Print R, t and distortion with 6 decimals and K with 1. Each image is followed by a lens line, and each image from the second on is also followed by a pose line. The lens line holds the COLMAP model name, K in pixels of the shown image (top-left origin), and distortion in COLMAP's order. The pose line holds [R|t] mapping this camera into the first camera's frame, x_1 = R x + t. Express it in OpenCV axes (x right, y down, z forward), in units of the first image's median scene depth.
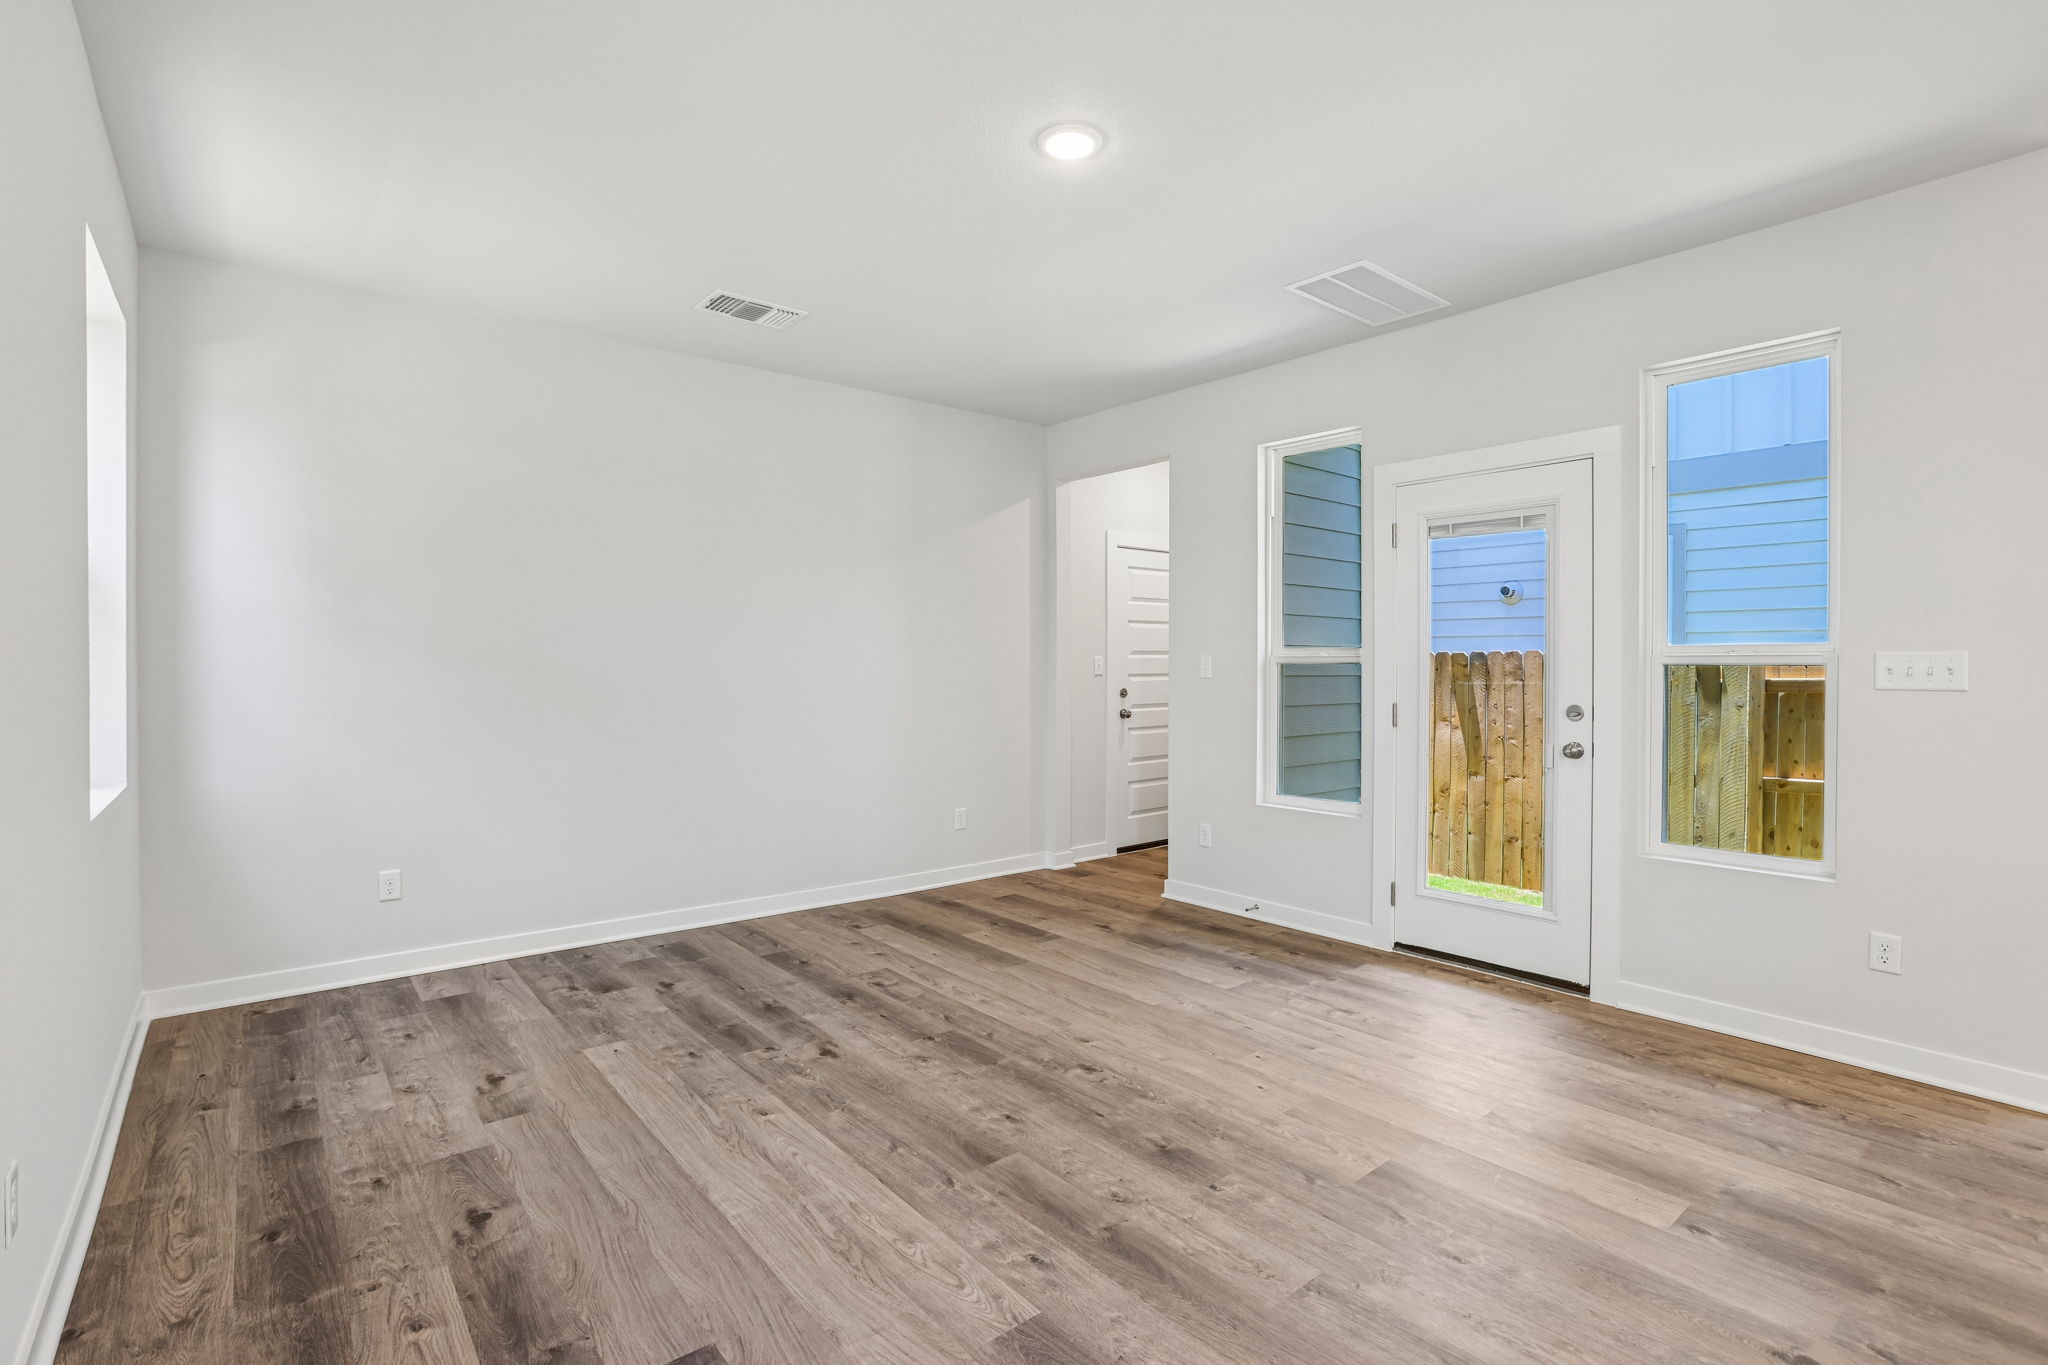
lens RADIAL K [[961.5, 0, 1035.5], [0, 961.5, 667.5], [0, 0, 1]] dist [-0.028700, 0.004338]
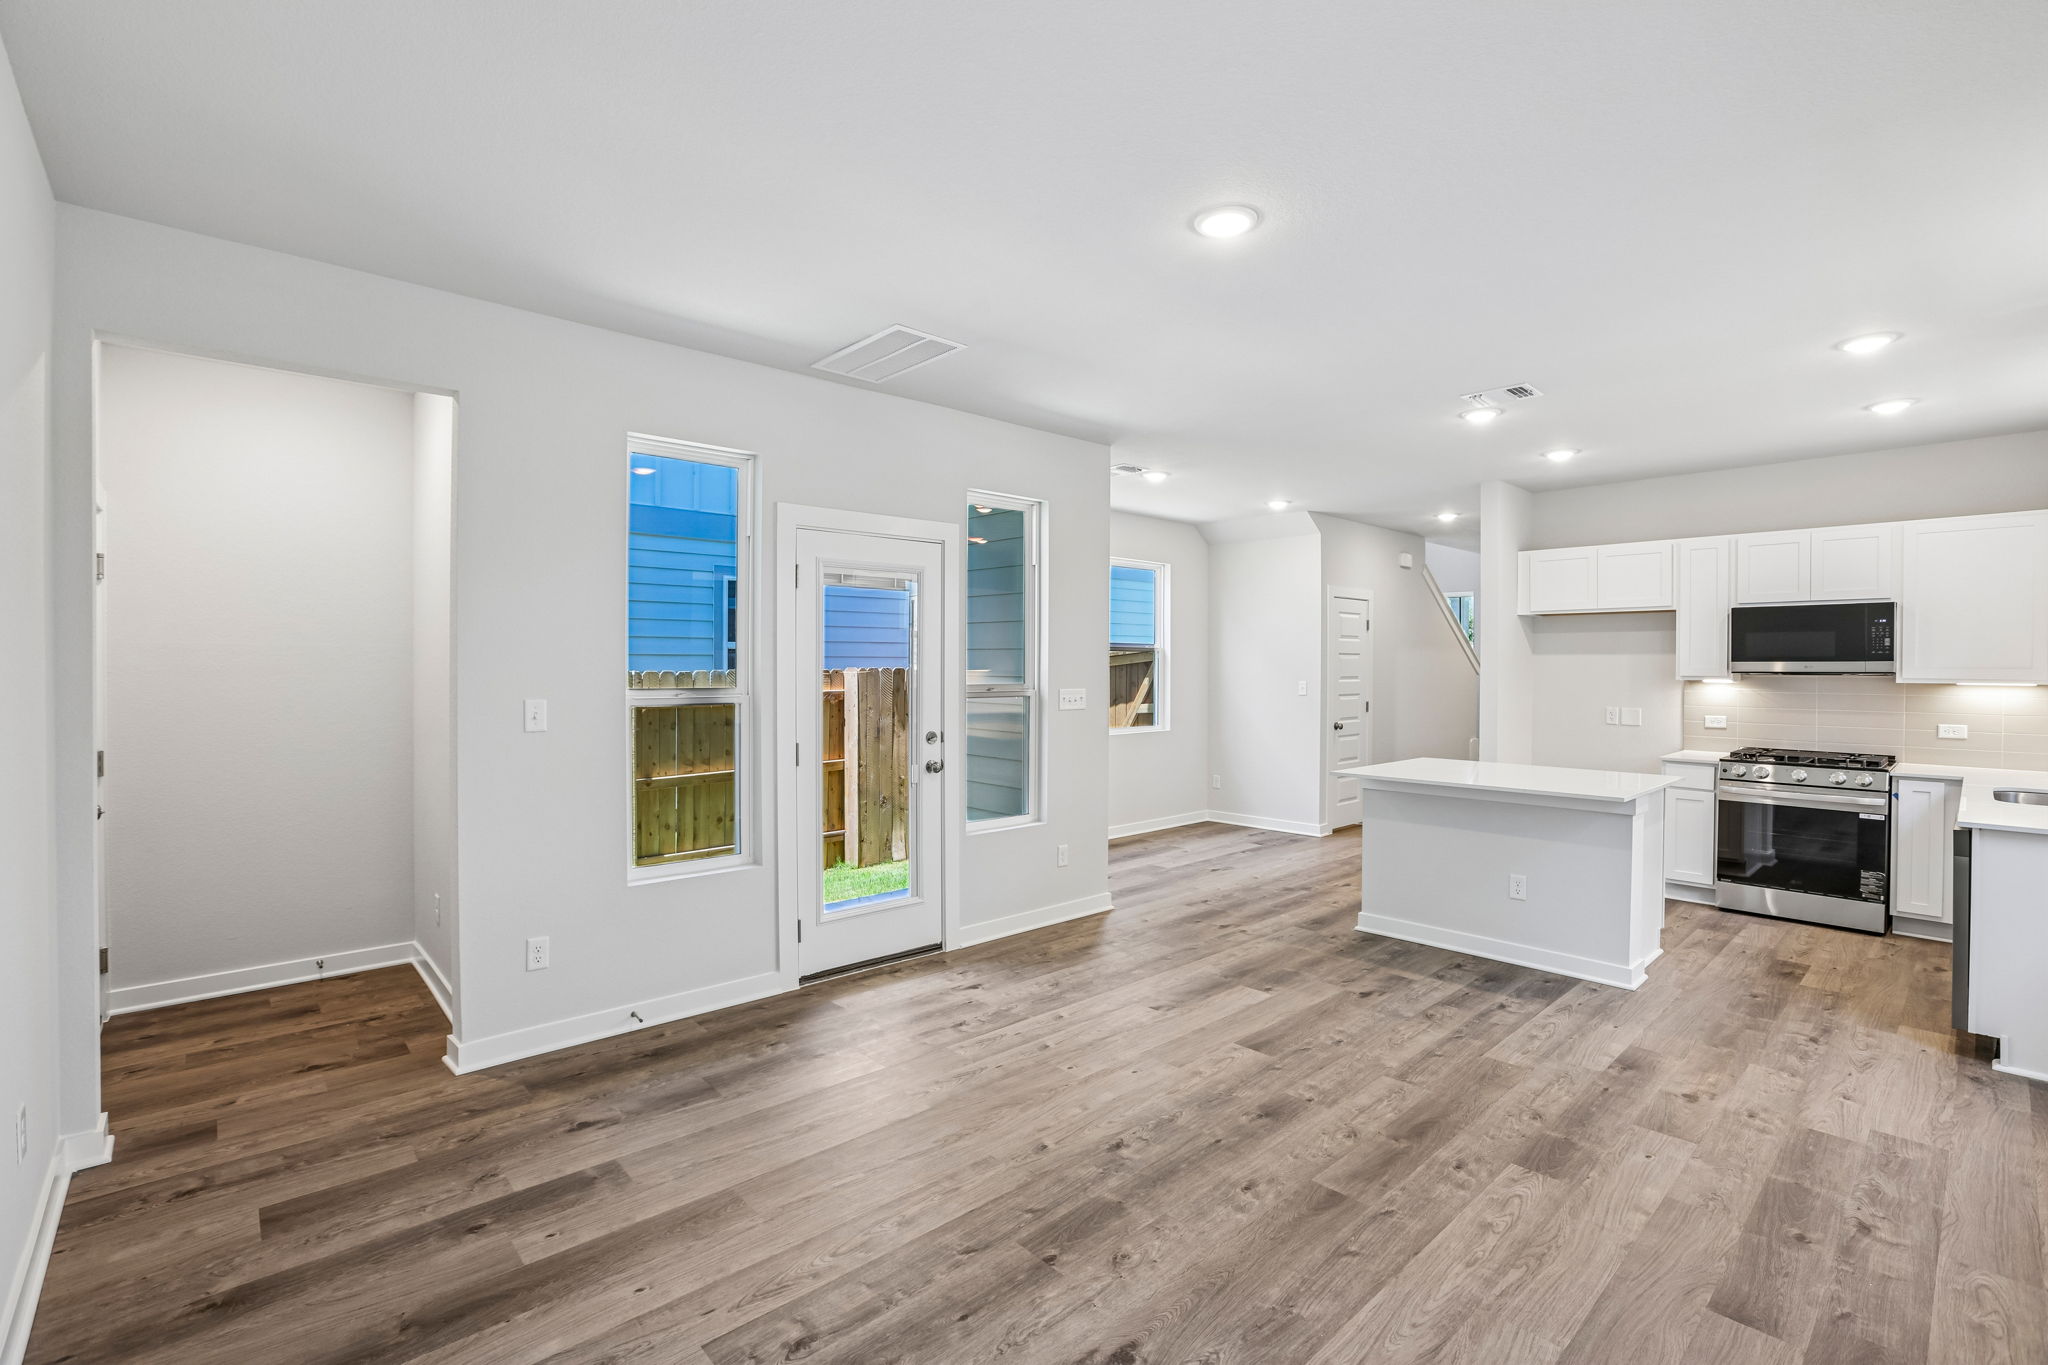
lens RADIAL K [[915.4, 0, 1023.3], [0, 915.4, 678.2], [0, 0, 1]] dist [-0.041396, 0.010202]
pose [[-0.043560, -0.011861, 0.998980, -0.817557], [0.000083, 0.999929, 0.011875, -0.057135], [-0.999051, 0.000600, -0.043556, 1.105047]]
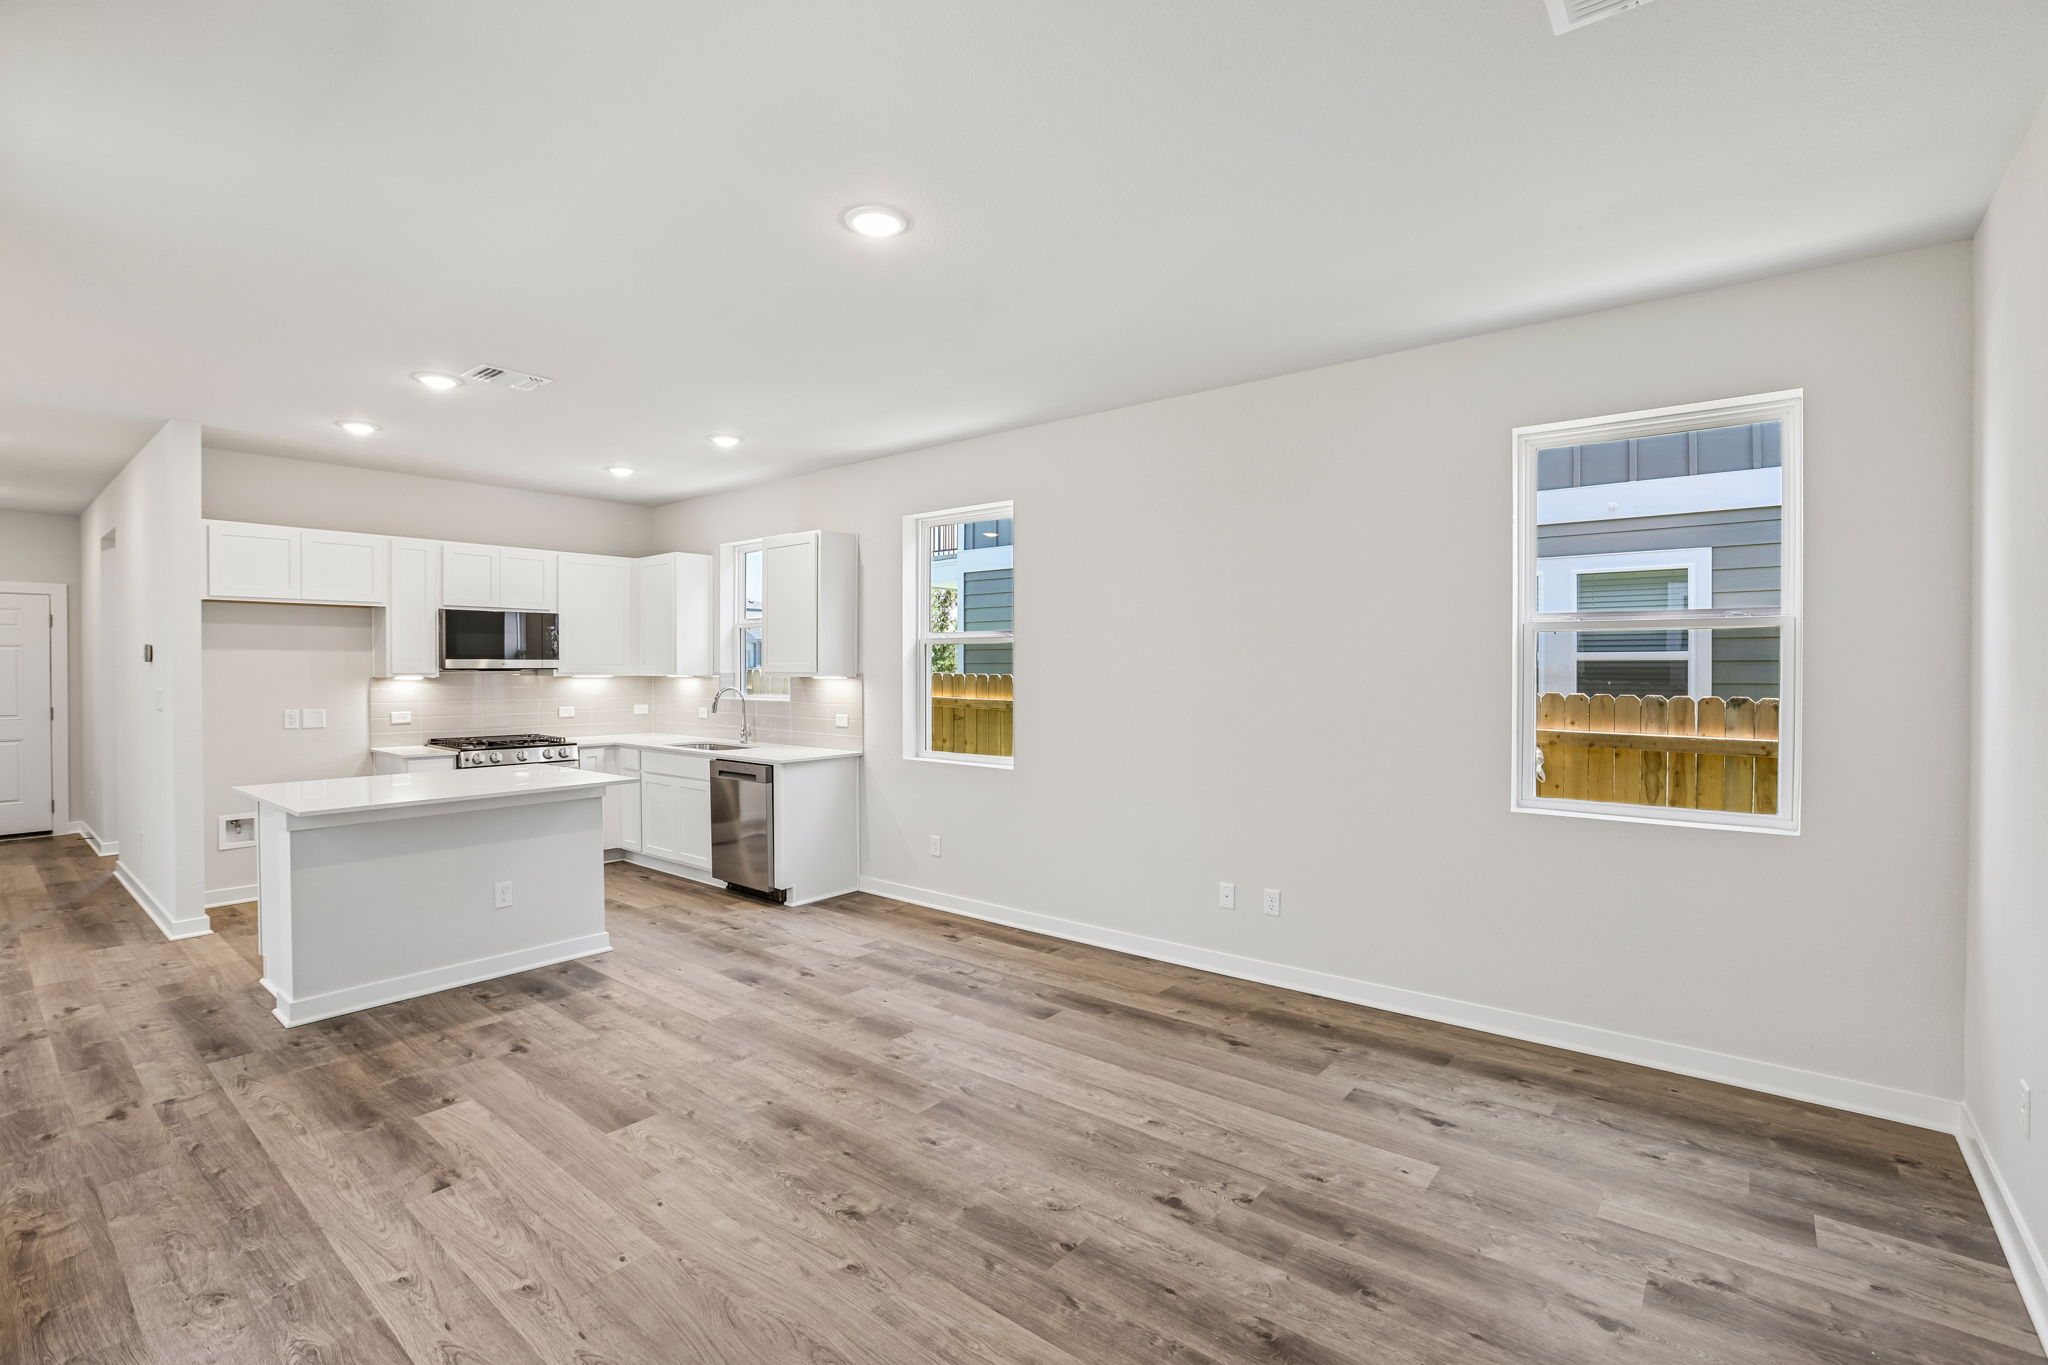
lens RADIAL K [[915.4, 0, 1027.7], [0, 915.4, 677.2], [0, 0, 1]] dist [-0.041396, 0.010202]
pose [[-0.981476, 0.001621, -0.191579, 0.053927], [-0.001291, 0.999886, 0.015076, -0.061293], [0.191582, 0.015044, -0.981361, 1.753122]]
